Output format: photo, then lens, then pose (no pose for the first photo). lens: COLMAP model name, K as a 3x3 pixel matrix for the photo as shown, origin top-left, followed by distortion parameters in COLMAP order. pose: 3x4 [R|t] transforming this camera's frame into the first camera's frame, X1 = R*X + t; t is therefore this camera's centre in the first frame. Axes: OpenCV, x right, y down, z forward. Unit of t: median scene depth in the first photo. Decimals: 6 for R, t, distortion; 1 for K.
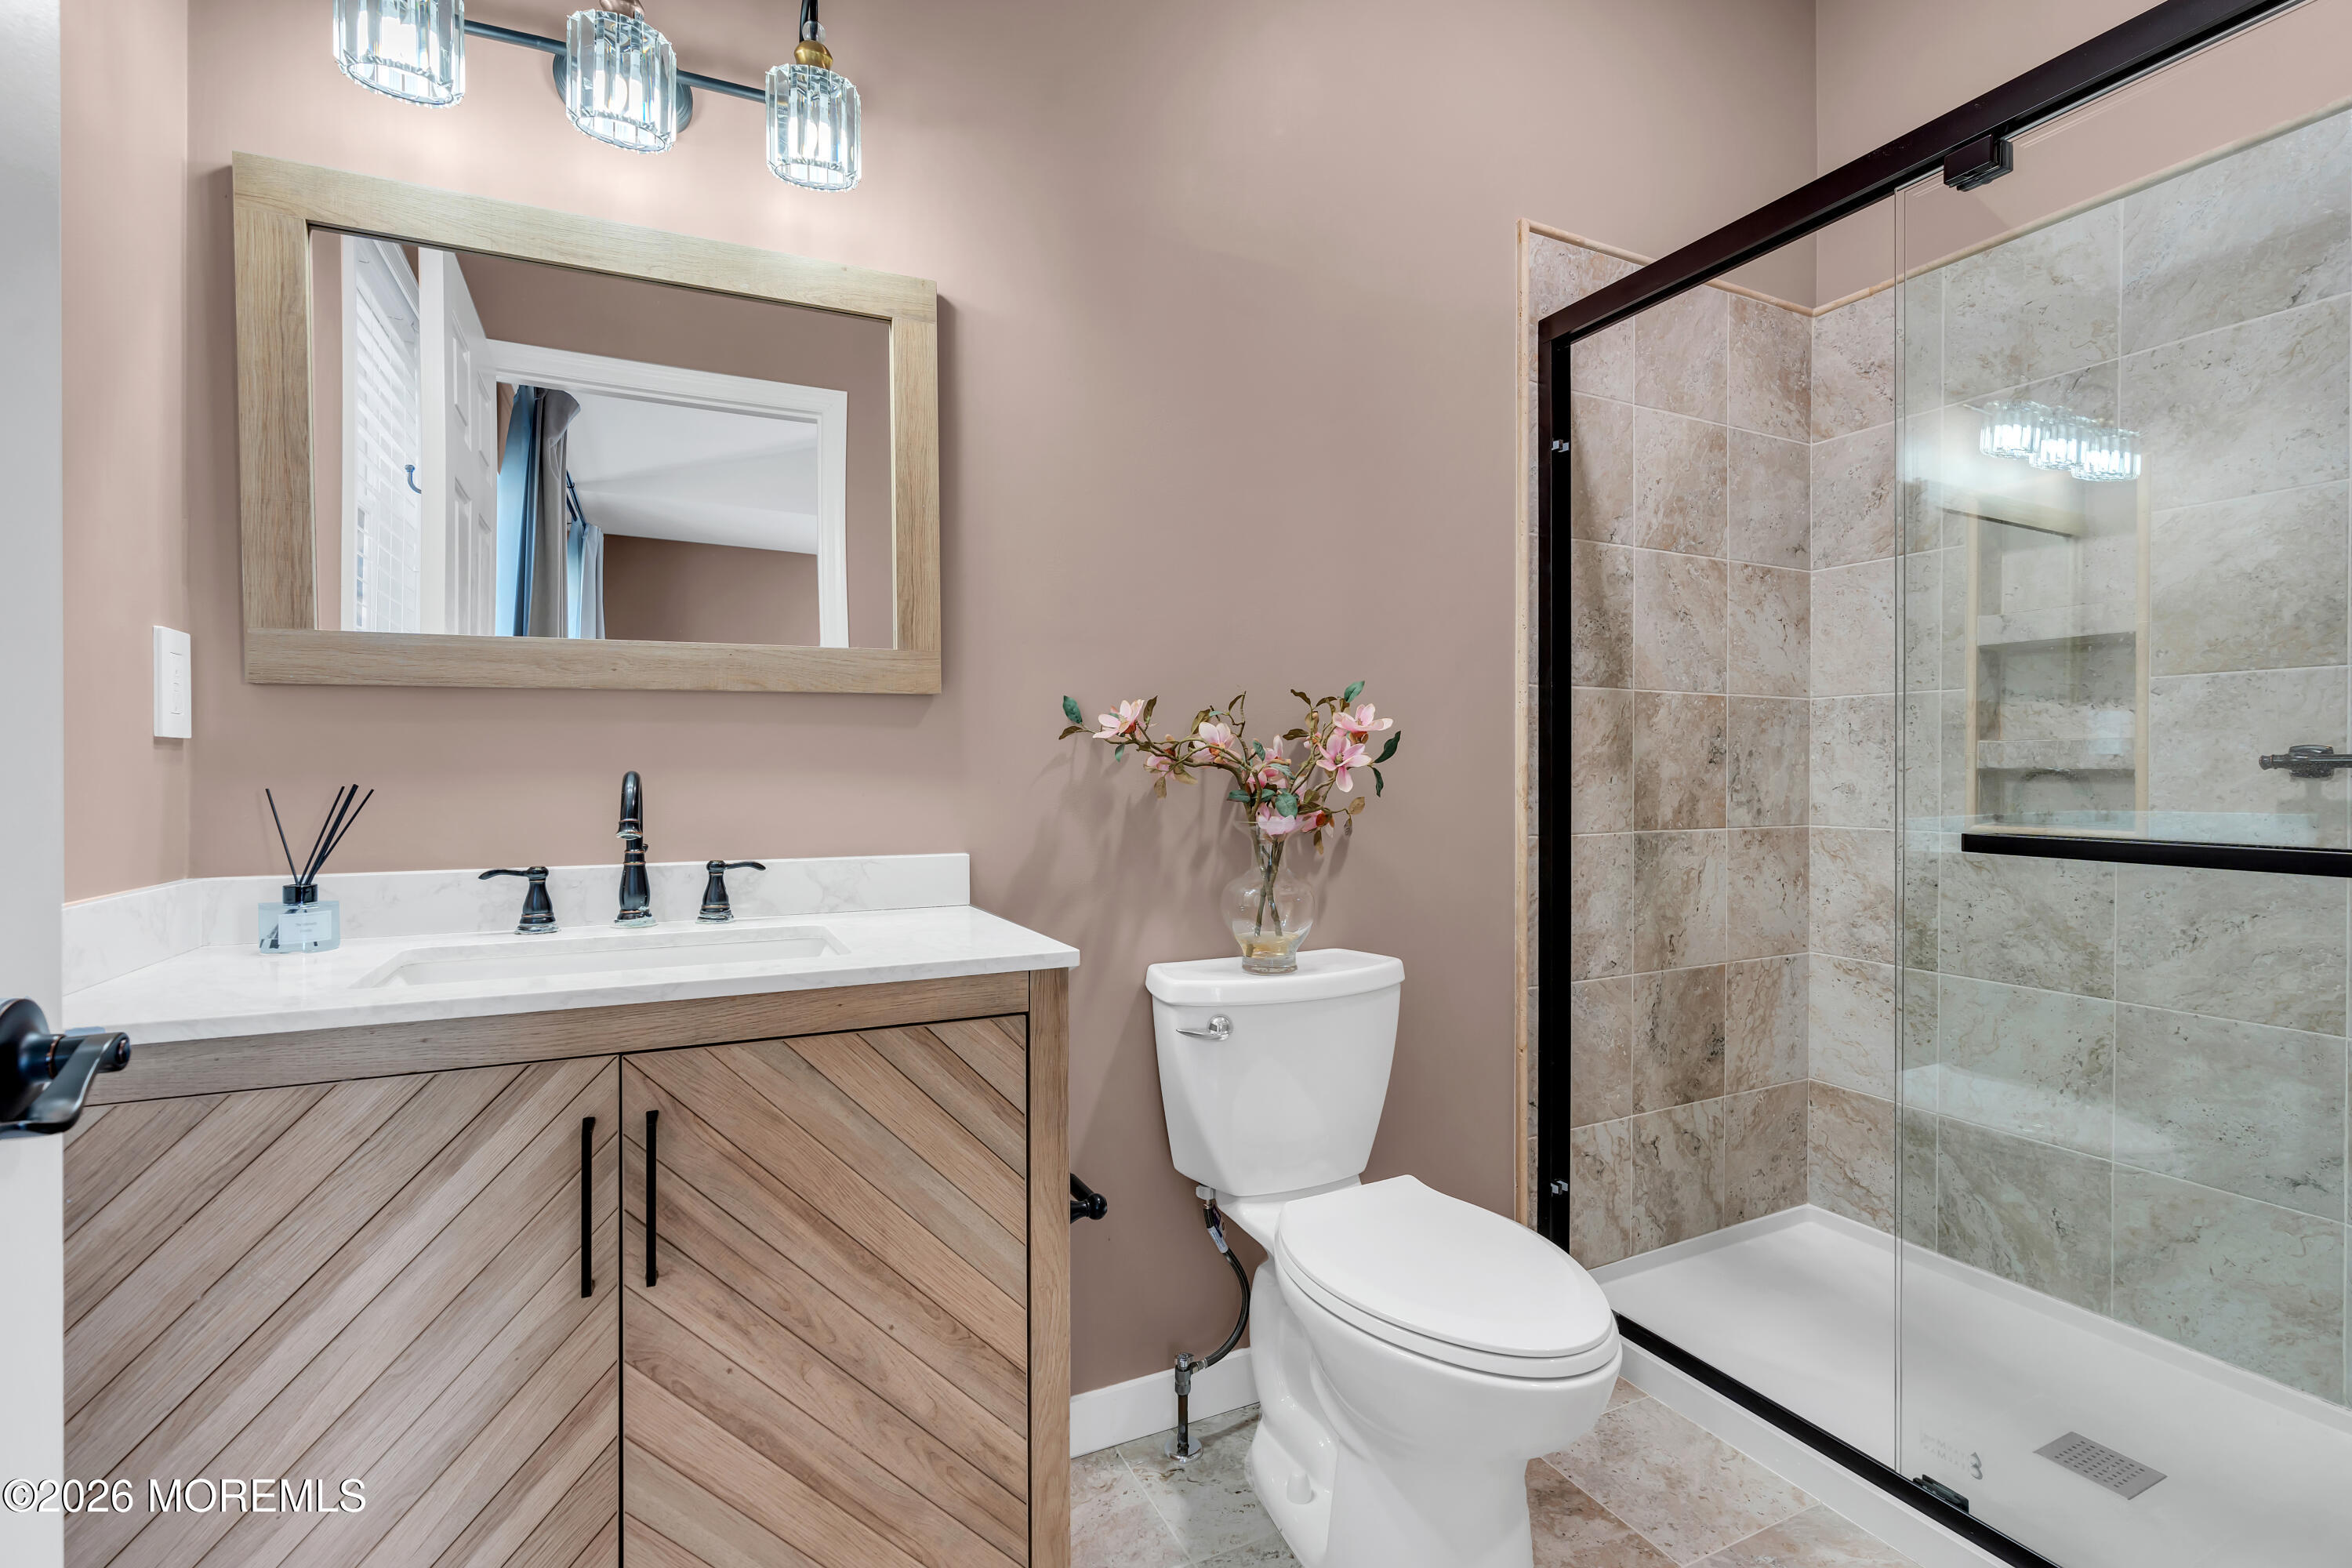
lens RADIAL K [[966.8, 0, 1176.0], [0, 966.8, 784.0], [0, 0, 1]] dist [-0.003486, -0.000161]
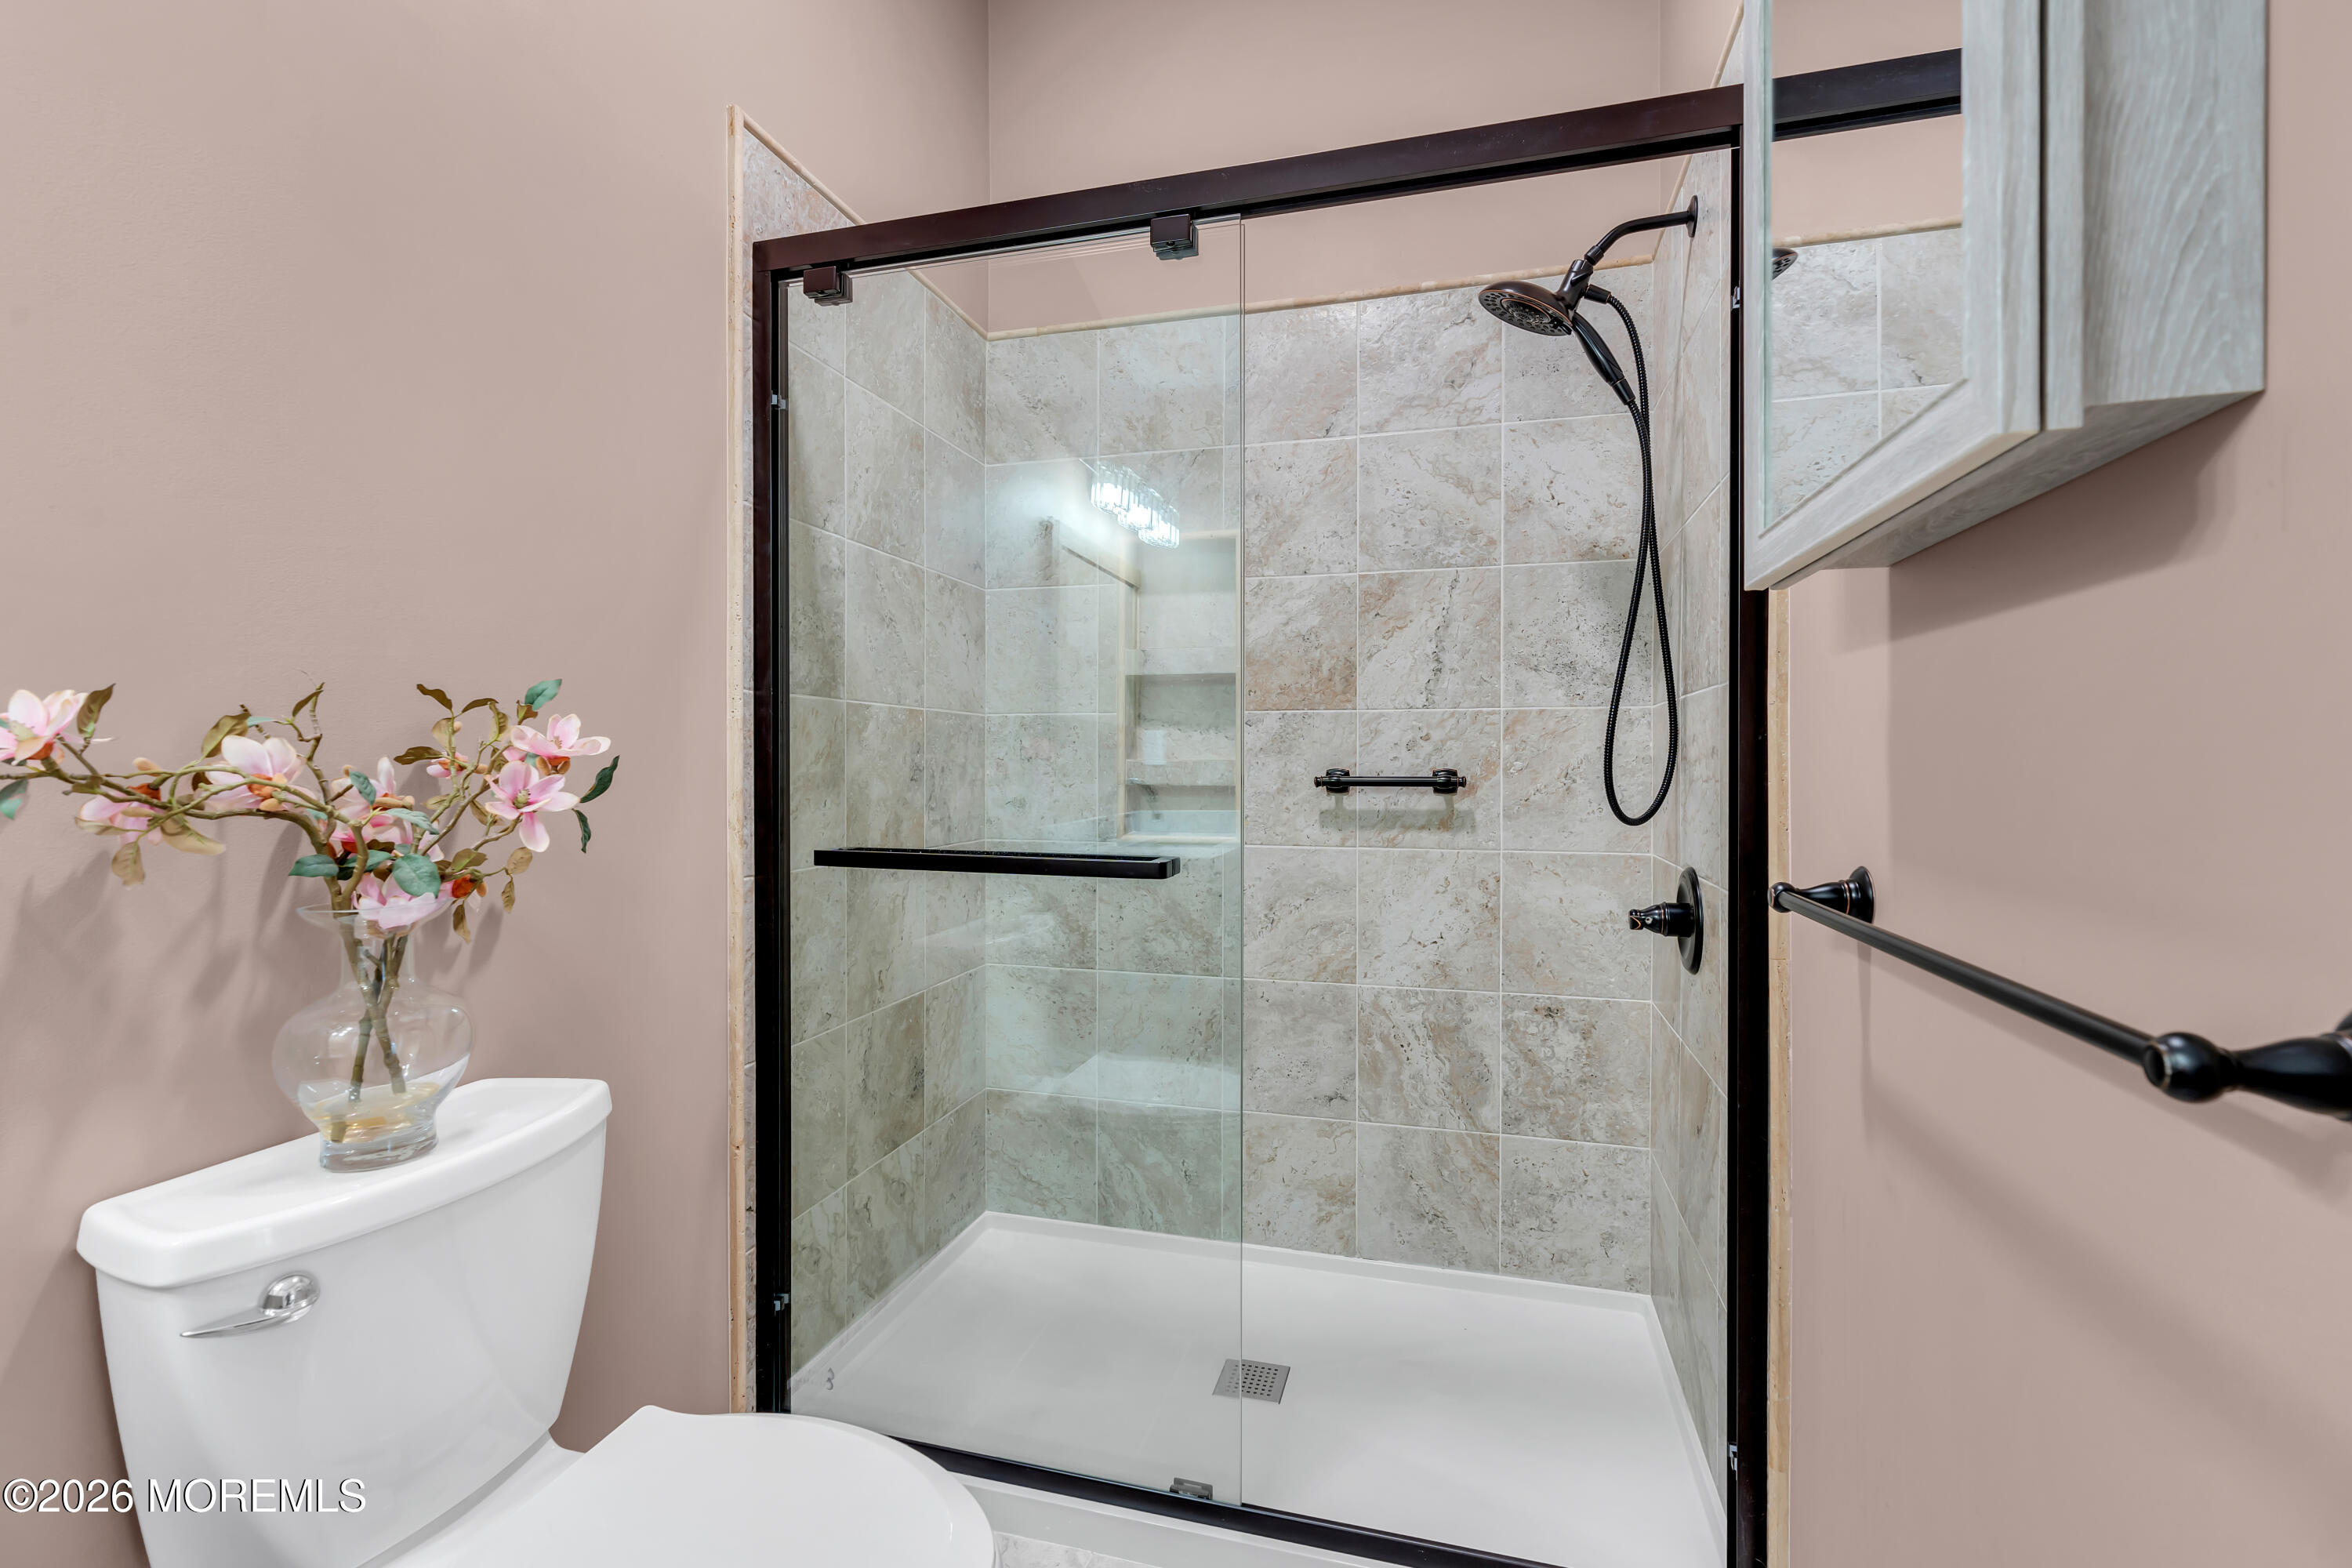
lens RADIAL K [[1045.8, 0, 1171.7], [0, 1045.8, 774.0], [0, 0, 1]] dist [-0.002135, 0.001031]
pose [[0.669125, -0.006755, 0.743119, -0.038545], [0.016015, 0.999858, -0.005331, -0.021665], [-0.742978, 0.015468, 0.669138, 0.150698]]
